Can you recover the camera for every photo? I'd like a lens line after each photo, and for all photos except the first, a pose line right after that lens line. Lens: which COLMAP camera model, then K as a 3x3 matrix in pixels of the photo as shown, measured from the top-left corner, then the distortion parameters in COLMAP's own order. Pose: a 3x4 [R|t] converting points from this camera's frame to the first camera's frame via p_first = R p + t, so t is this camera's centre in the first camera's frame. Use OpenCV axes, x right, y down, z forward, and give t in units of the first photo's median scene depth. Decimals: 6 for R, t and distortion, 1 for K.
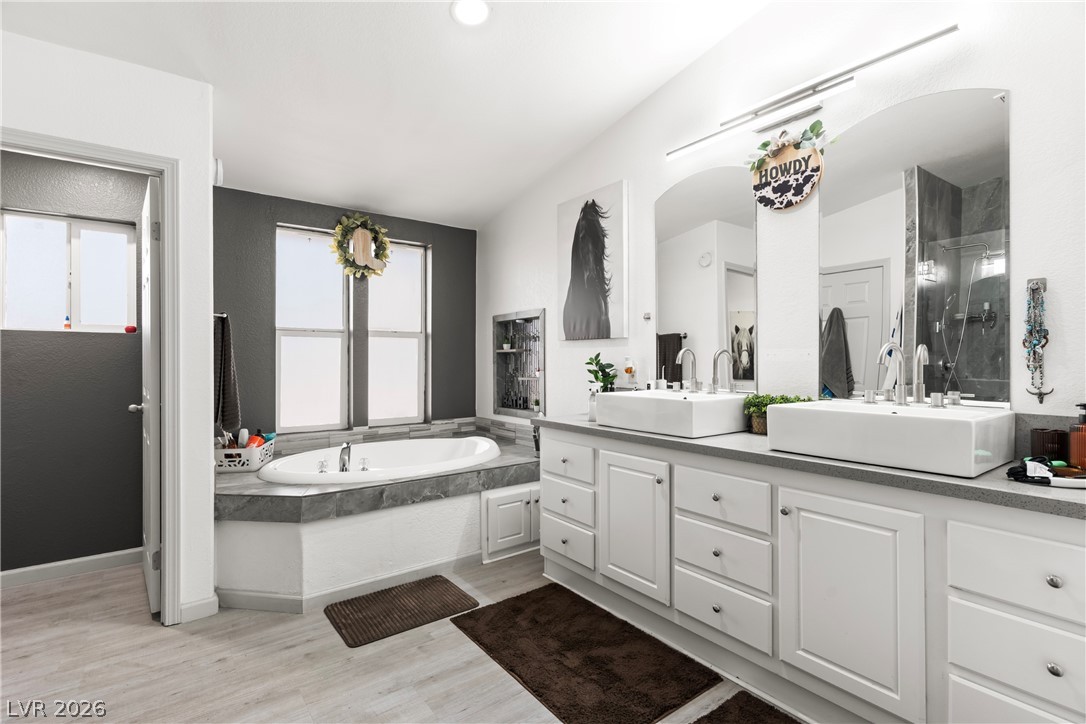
lens RADIAL K [[513.6, 0, 540.8], [0, 513.6, 359.5], [0, 0, 1]] dist [0.000321, 0.000733]
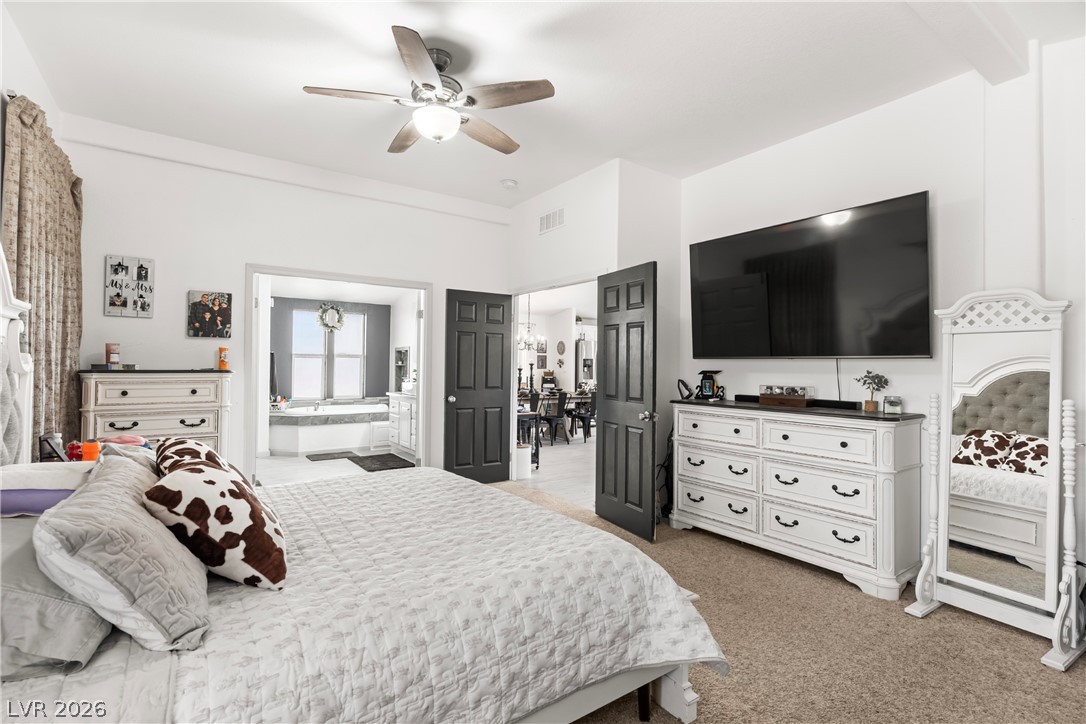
lens RADIAL K [[513.6, 0, 540.1], [0, 513.6, 360.1], [0, 0, 1]] dist [0.000321, 0.000733]
pose [[0.999081, 0.012632, -0.040963, 0.657953], [-0.012866, 0.999902, -0.005456, -0.035030], [0.040890, 0.005978, 0.999146, -1.200862]]
